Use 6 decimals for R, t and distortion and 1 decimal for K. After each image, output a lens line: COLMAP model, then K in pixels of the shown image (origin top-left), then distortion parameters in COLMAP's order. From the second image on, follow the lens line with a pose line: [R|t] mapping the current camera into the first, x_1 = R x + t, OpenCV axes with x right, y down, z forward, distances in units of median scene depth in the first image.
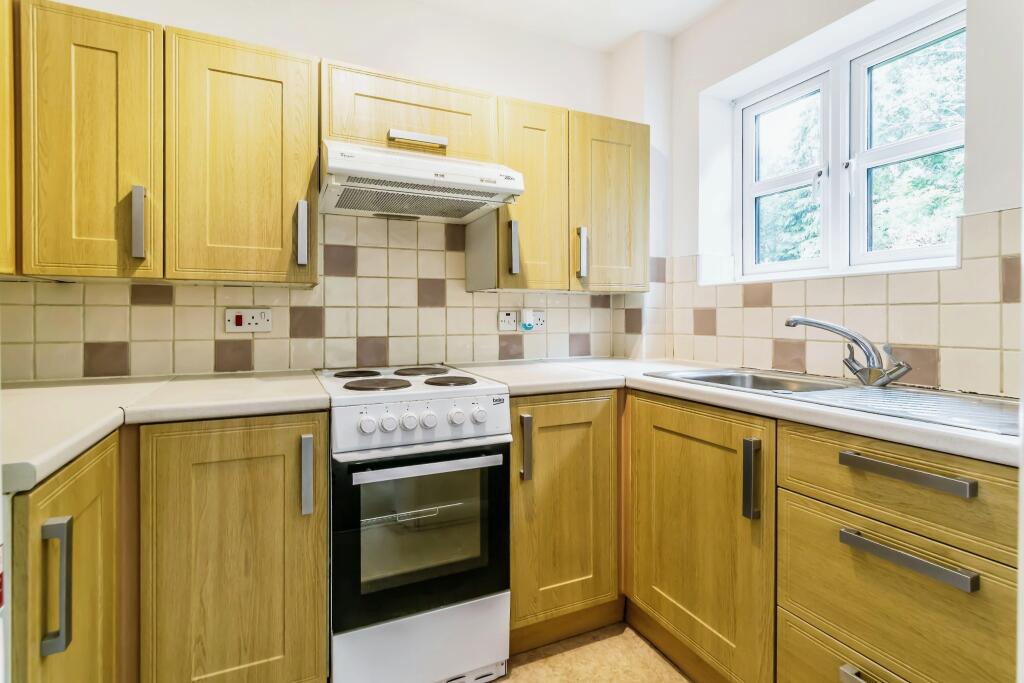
lens RADIAL K [[440.2, 0, 441.0], [0, 440.2, 315.8], [0, 0, 1]] dist [0.000314, 0.000180]
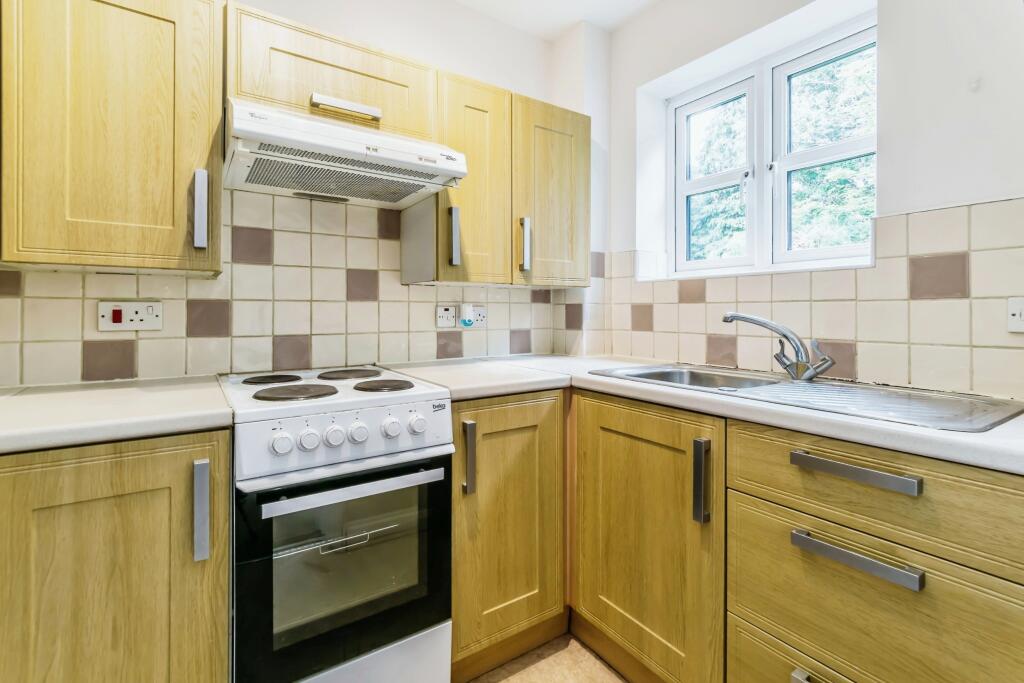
lens RADIAL K [[434.7, 0, 456.5], [0, 434.7, 309.6], [0, 0, 1]] dist [-0.001702, 0.000115]
pose [[0.981321, 0.002876, 0.192356, -0.003799], [-0.002175, 0.999990, -0.003855, 0.000310], [-0.192365, 0.003365, 0.981318, 0.128124]]
